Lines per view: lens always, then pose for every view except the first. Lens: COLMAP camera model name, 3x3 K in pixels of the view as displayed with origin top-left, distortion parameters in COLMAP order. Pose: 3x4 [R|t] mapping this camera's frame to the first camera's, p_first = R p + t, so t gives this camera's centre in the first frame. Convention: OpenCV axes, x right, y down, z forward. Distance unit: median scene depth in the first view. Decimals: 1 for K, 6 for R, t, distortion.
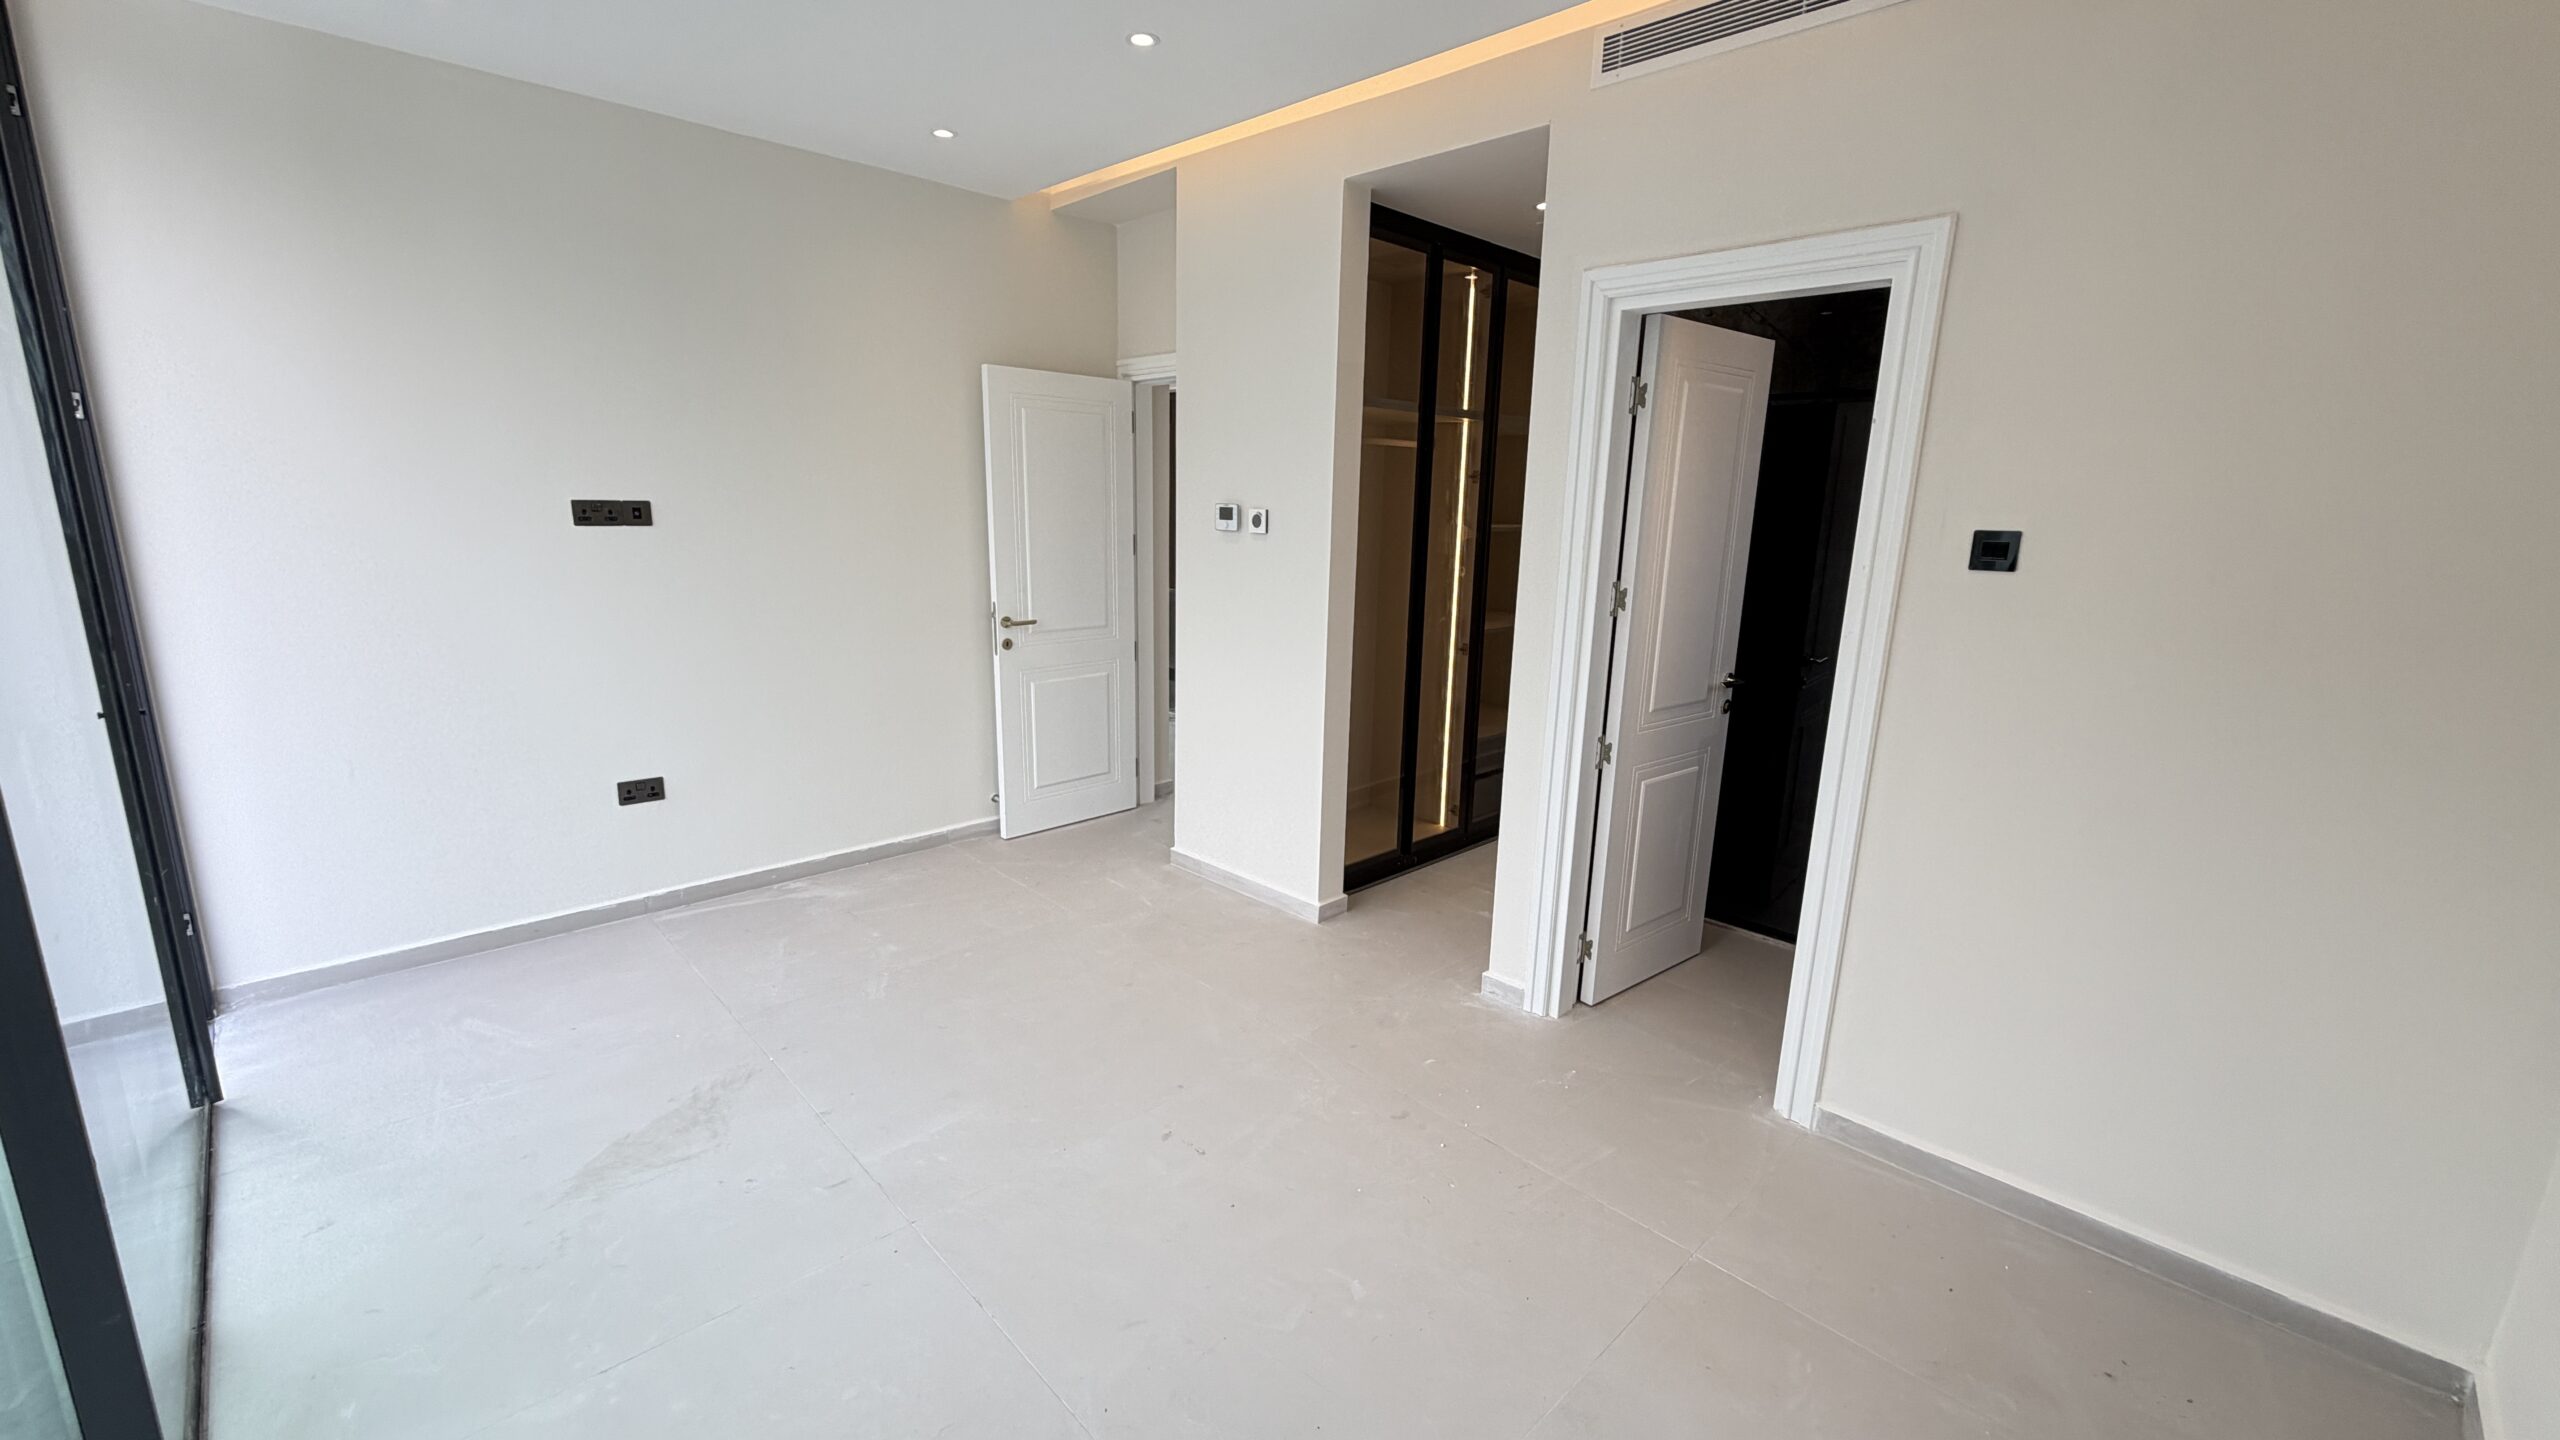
lens RADIAL K [[1021.5, 0, 1279.0], [0, 1021.5, 718.5], [0, 0, 1]] dist [0.002122, -0.000986]
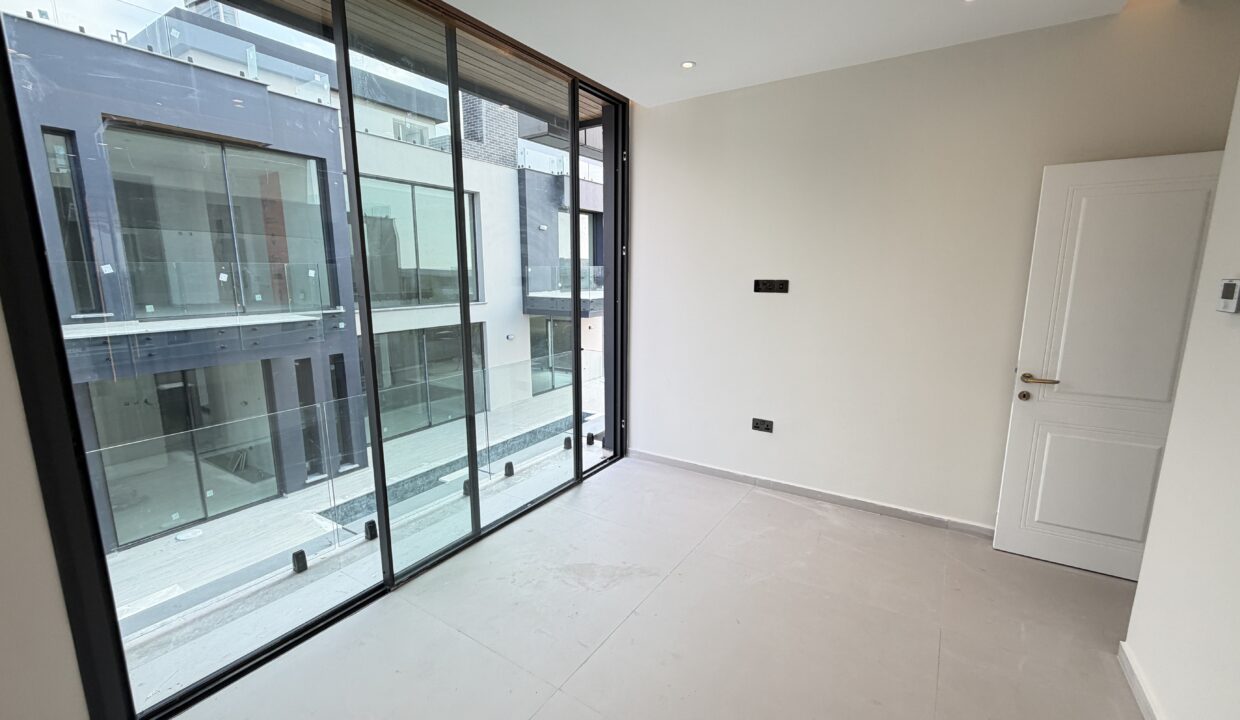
lens RADIAL K [[511.4, 0, 618.8], [0, 511.4, 360.3], [0, 0, 1]] dist [-0.000087, 0.000629]
pose [[0.214810, 0.144433, -0.965917, 0.226303], [-0.200254, 0.974505, 0.101183, -0.085446], [0.955905, 0.171693, 0.238257, 0.423632]]
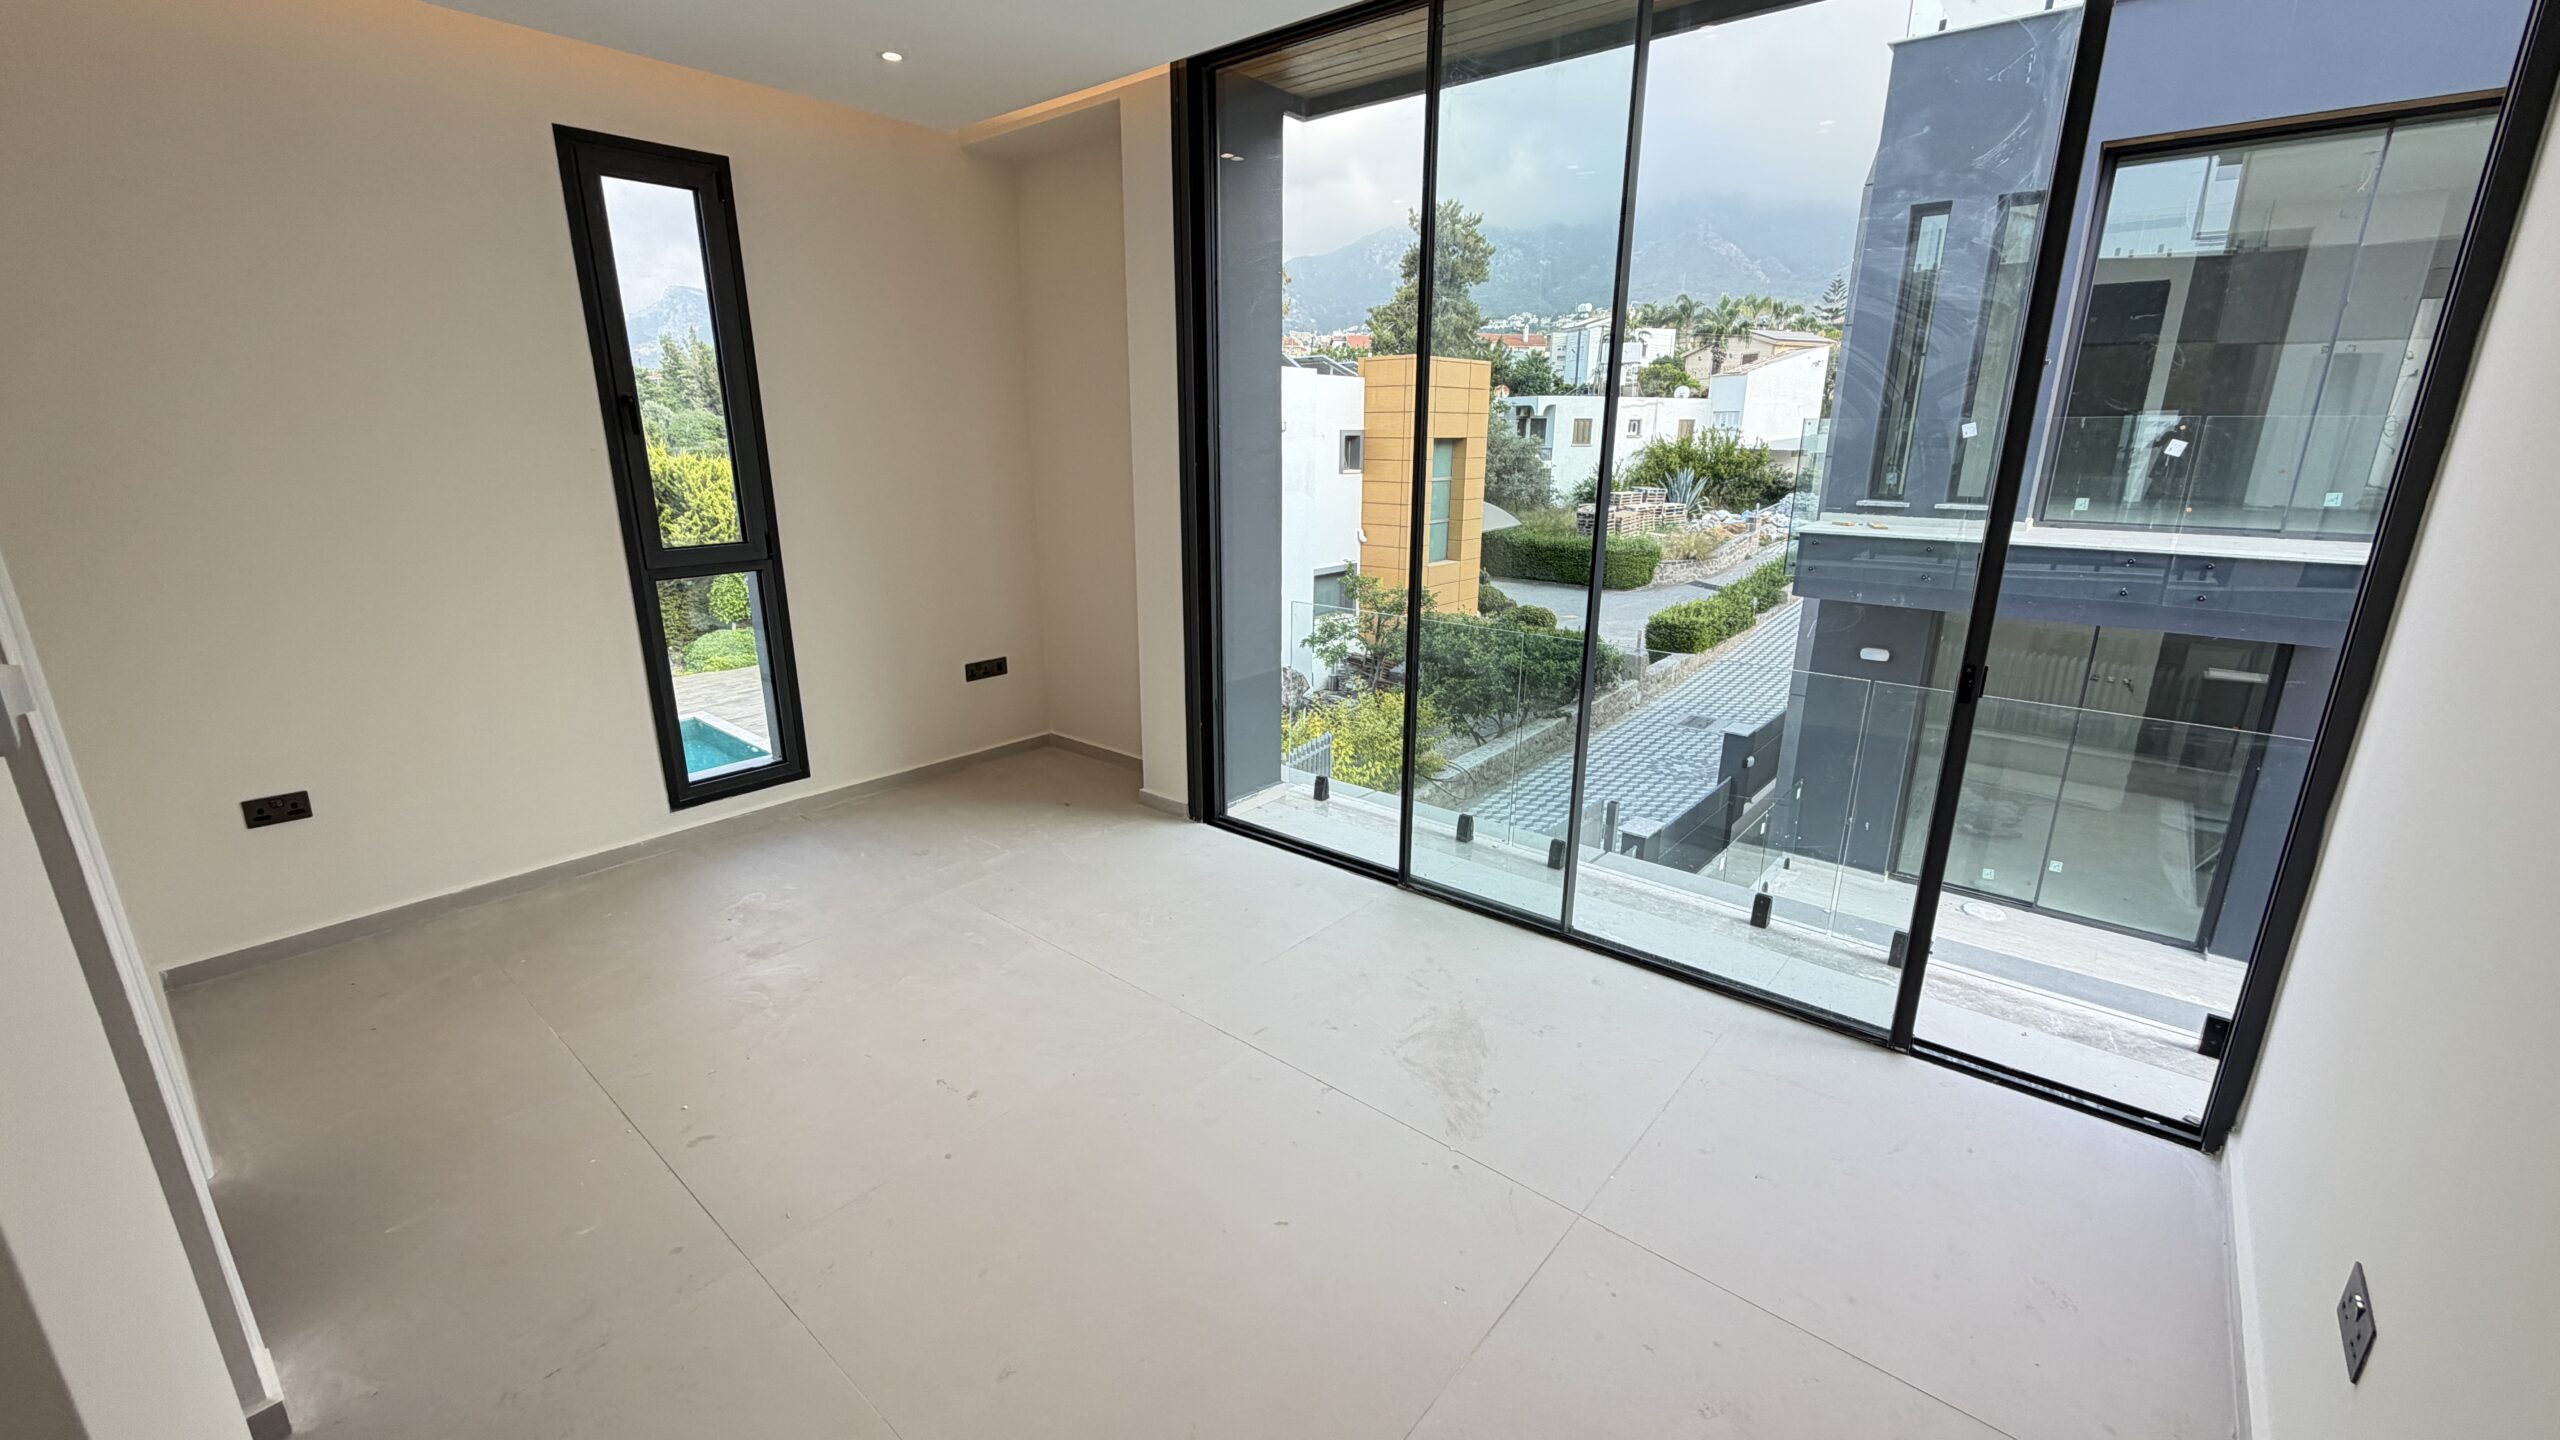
lens RADIAL K [[1021.5, 0, 1270.9], [0, 1021.5, 727.7], [0, 0, 1]] dist [0.002122, -0.000986]
pose [[-0.996547, -0.000058, -0.083032, -0.191423], [-0.039469, 0.880135, 0.473081, -0.240852], [0.073052, 0.474724, -0.877098, 1.059523]]
